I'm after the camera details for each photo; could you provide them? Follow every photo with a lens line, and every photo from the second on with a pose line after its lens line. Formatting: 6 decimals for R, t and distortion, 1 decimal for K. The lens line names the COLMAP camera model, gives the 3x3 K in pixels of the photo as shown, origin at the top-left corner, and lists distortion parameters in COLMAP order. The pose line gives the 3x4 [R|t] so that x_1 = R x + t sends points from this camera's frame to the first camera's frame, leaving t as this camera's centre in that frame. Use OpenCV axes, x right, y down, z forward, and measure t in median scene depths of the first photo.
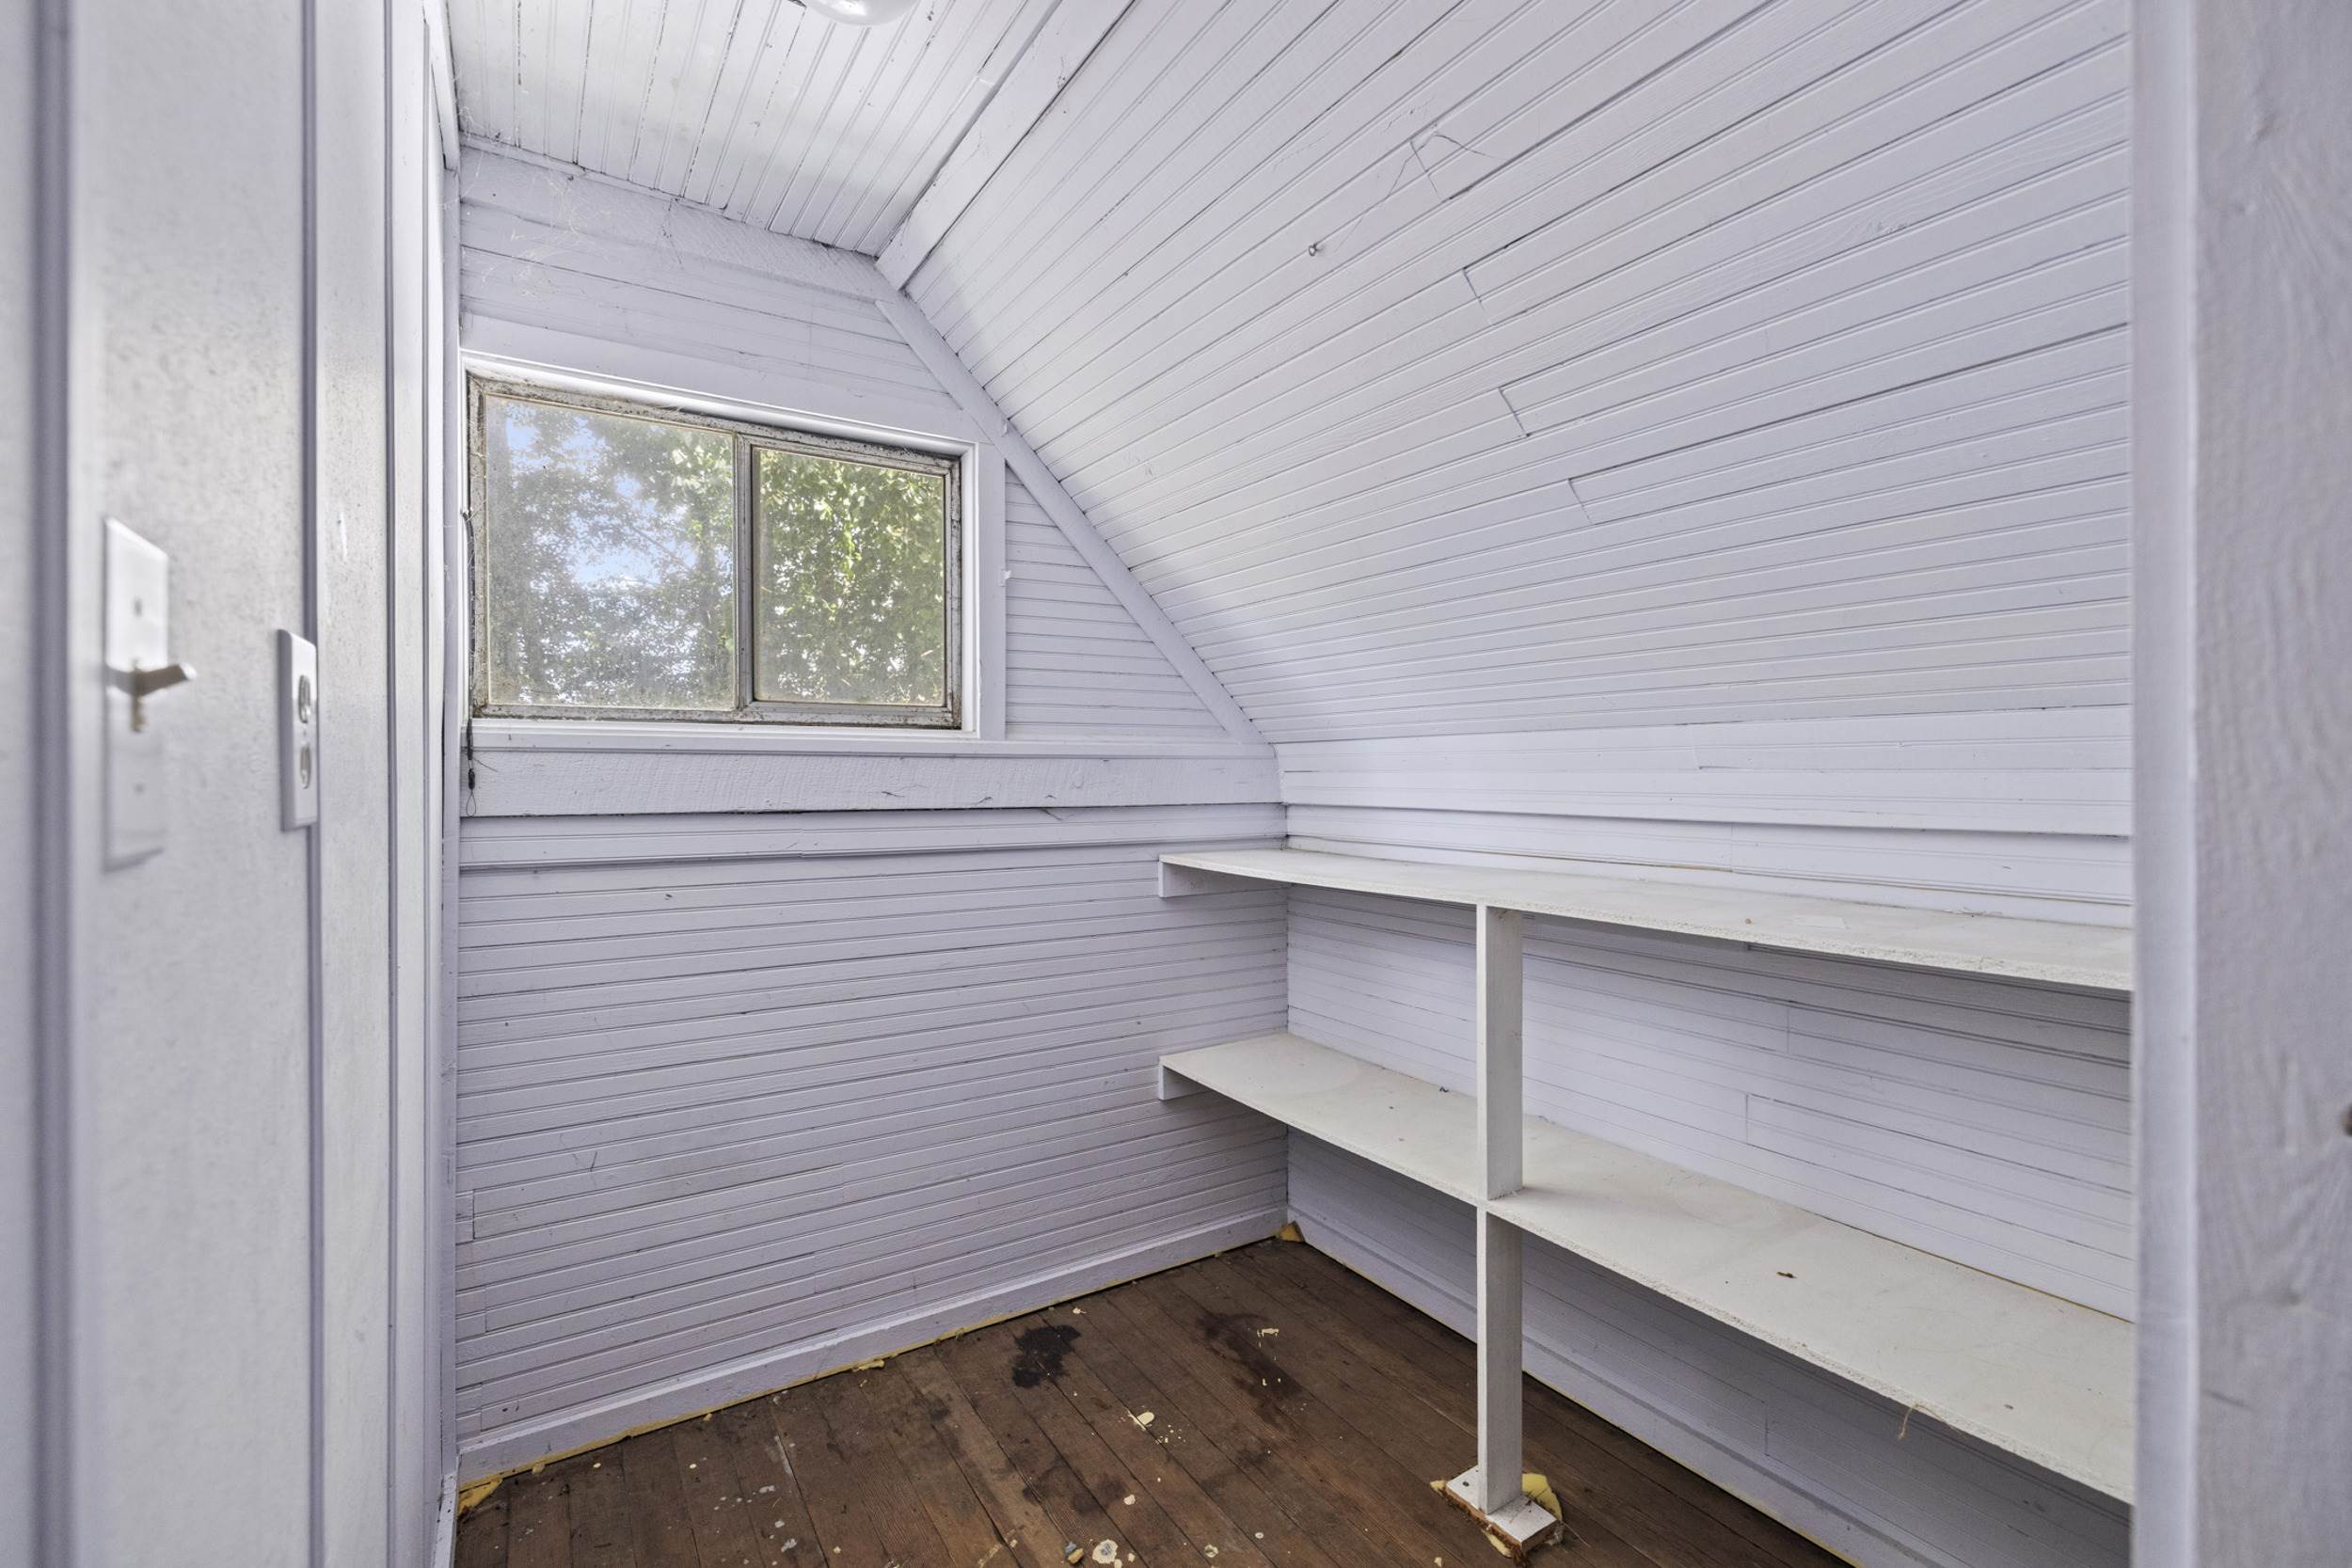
lens RADIAL K [[1013.6, 0, 1173.7], [0, 1013.6, 777.9], [0, 0, 1]] dist [-0.001577, 0.000205]
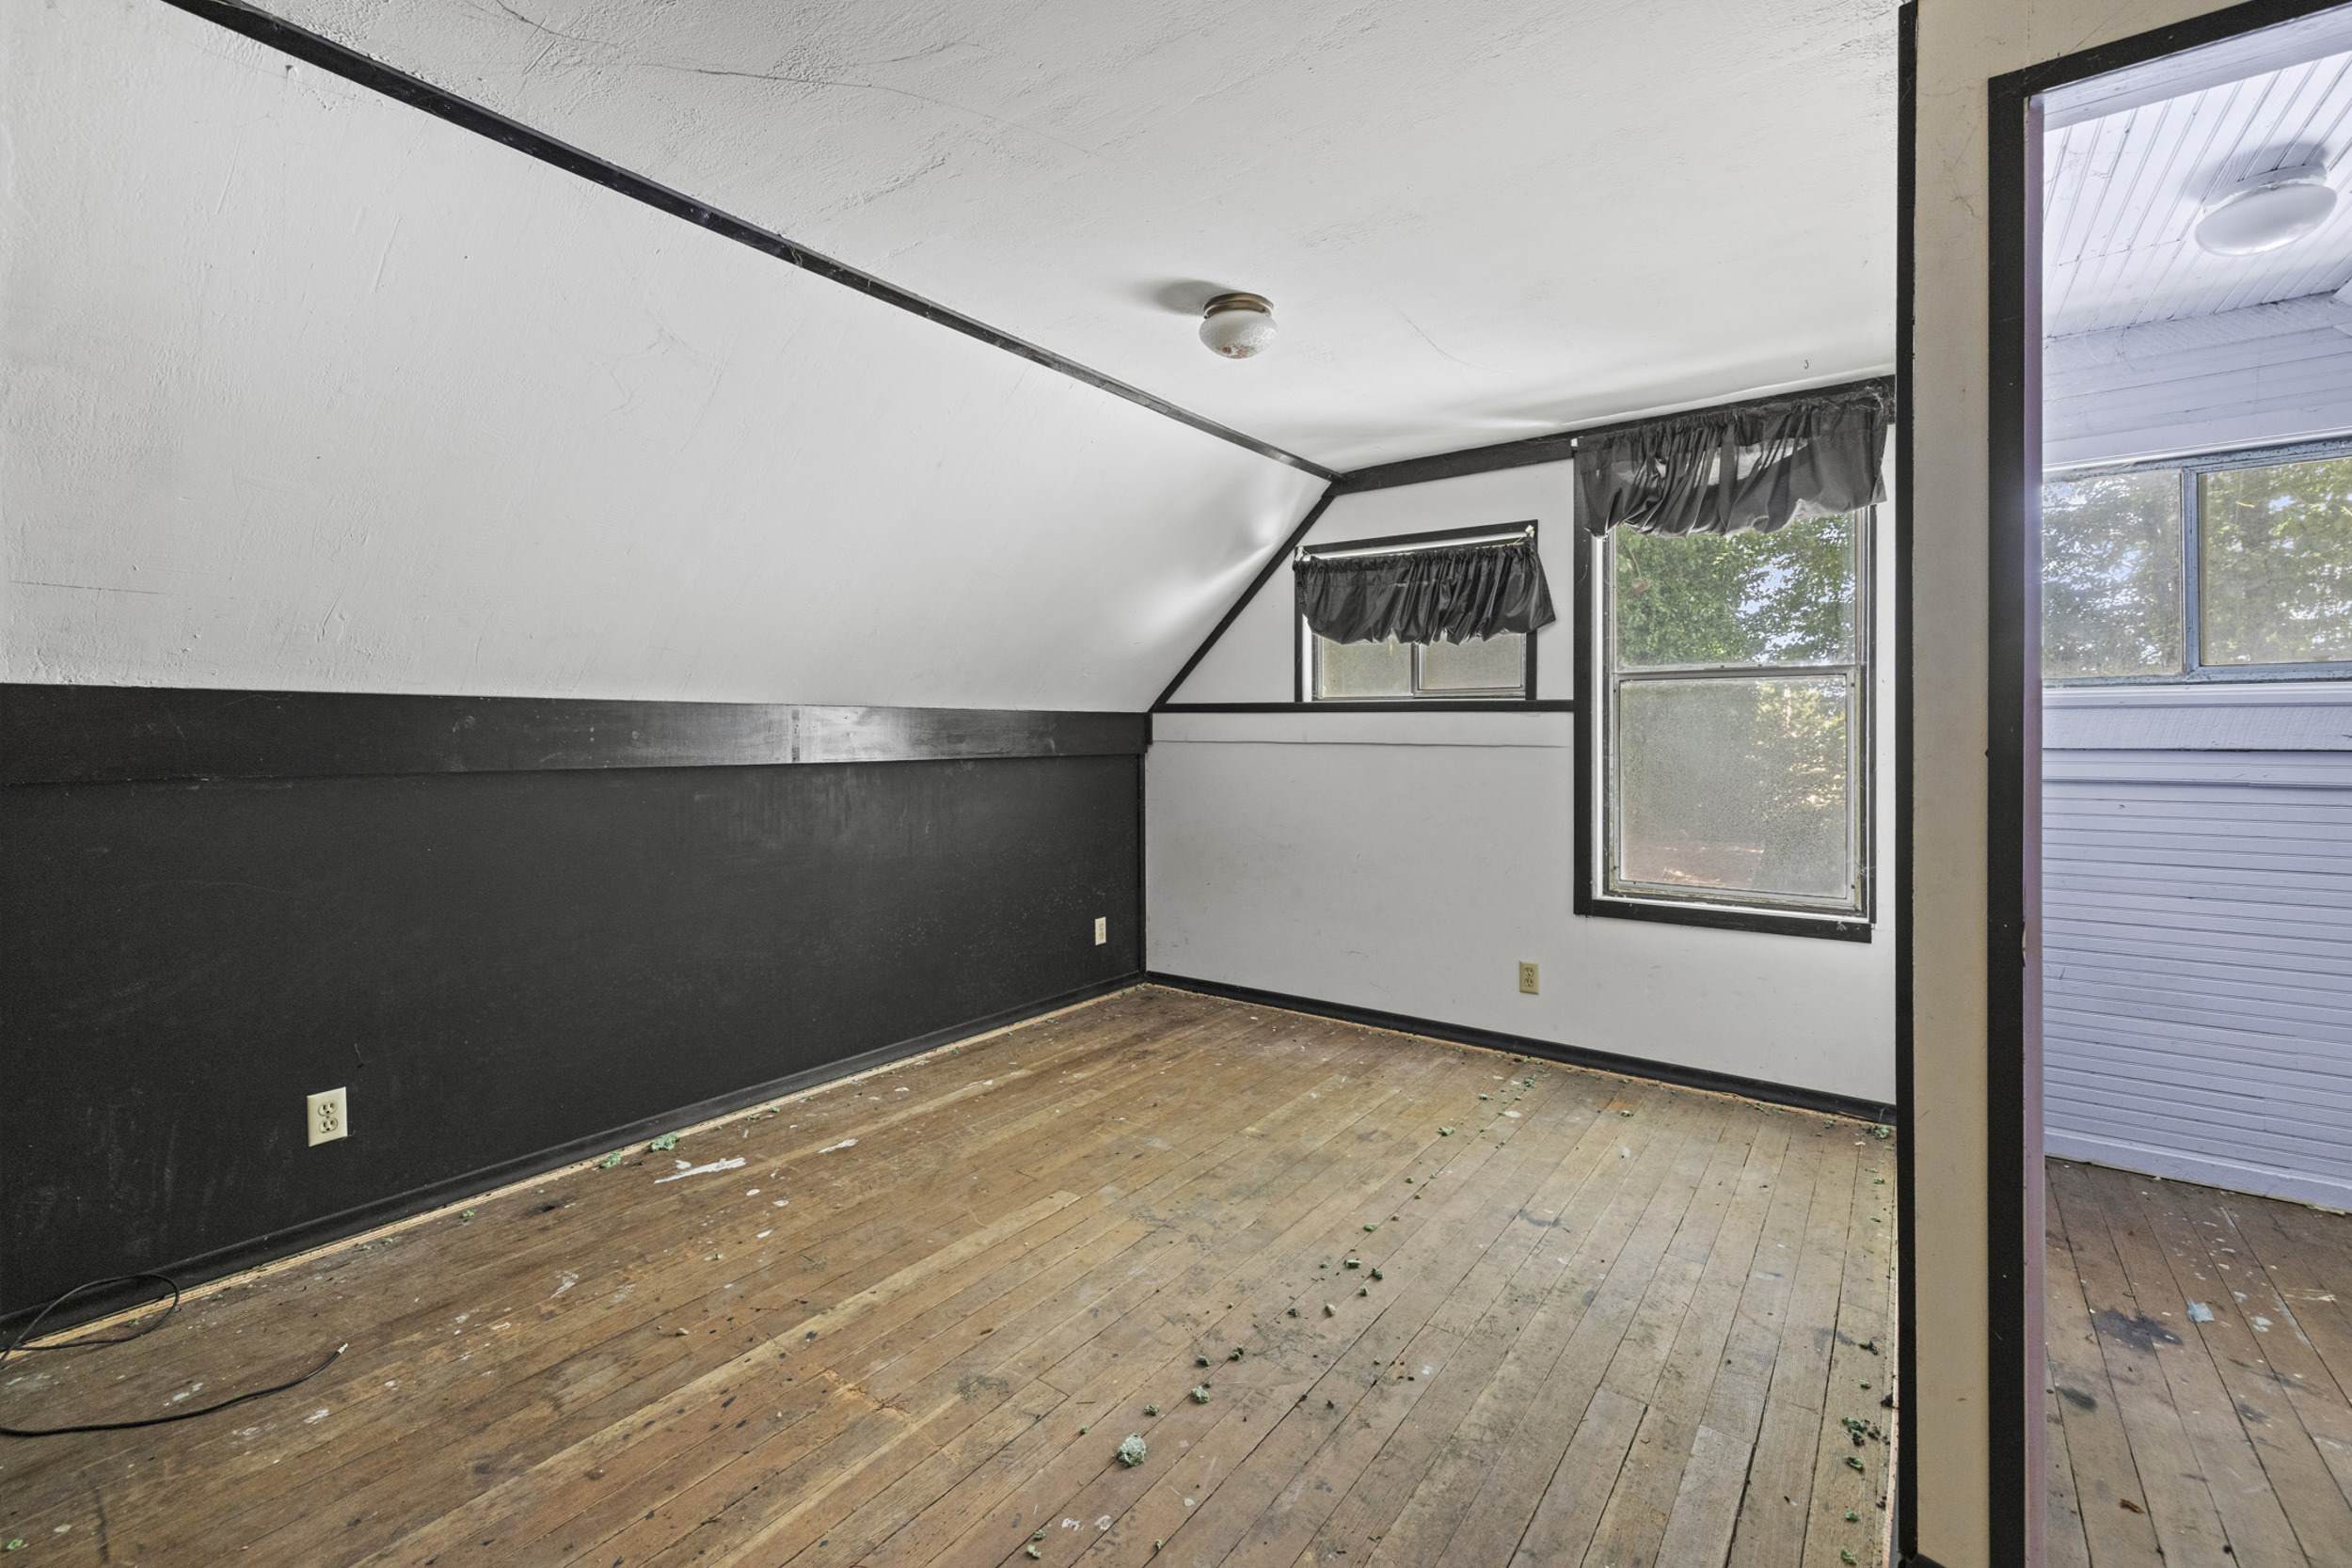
lens RADIAL K [[1013.6, 0, 1144.6], [0, 1013.6, 720.8], [0, 0, 1]] dist [-0.001577, 0.000205]
pose [[0.347030, -0.003370, -0.937848, 0.329695], [-0.001022, 0.999992, -0.003972, 0.002408], [0.937853, 0.002337, 0.347024, -0.715468]]
